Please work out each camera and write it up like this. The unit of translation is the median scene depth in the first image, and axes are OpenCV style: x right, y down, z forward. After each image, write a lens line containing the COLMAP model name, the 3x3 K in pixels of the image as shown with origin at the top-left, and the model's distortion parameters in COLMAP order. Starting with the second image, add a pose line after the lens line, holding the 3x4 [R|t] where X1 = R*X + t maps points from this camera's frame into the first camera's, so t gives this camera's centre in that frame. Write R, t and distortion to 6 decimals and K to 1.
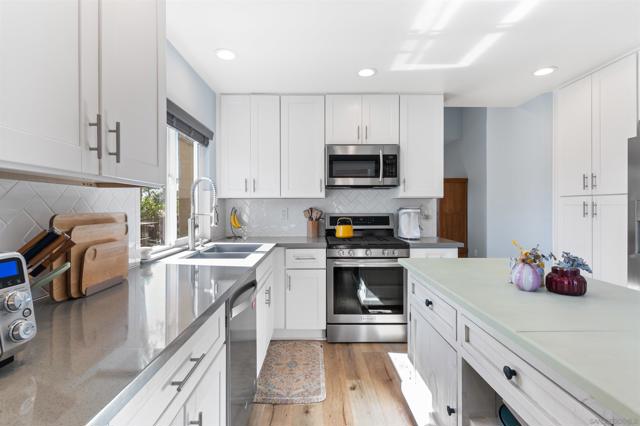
lens RADIAL K [[306.9, 0, 317.3], [0, 306.9, 208.2], [0, 0, 1]] dist [0.005636, -0.001260]
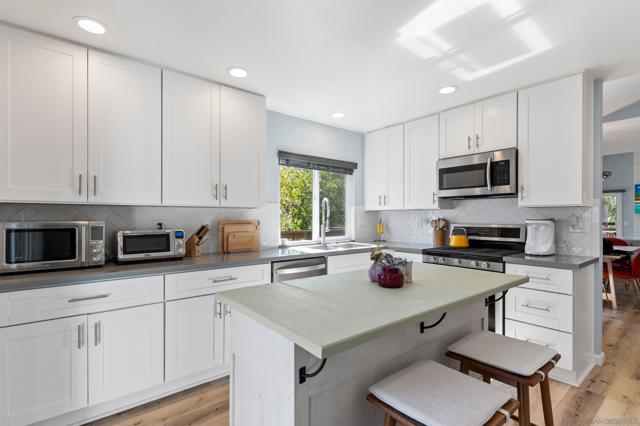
lens RADIAL K [[306.9, 0, 318.4], [0, 306.9, 217.6], [0, 0, 1]] dist [0.005636, -0.001260]
pose [[0.628571, 0.001856, -0.777750, 0.612458], [-0.004131, 0.999991, -0.000952, -0.000230], [0.777741, 0.003812, 0.628573, -0.006096]]
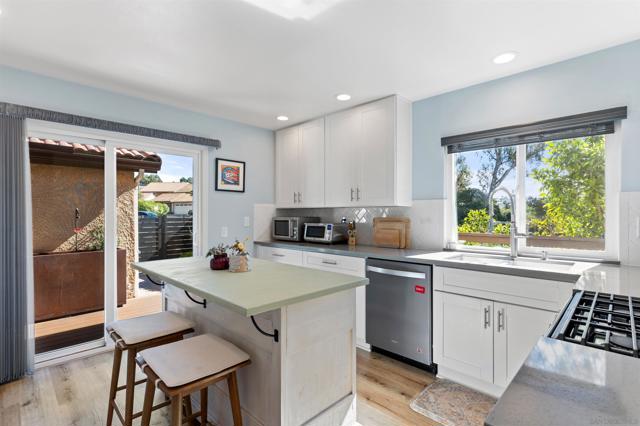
lens RADIAL K [[306.9, 0, 321.1], [0, 306.9, 213.1], [0, 0, 1]] dist [0.005636, -0.001260]
pose [[-0.691886, -0.003209, -0.722000, 0.614542], [-0.003093, 0.999994, -0.001480, -0.005696], [0.722000, 0.001209, -0.691892, 0.958221]]
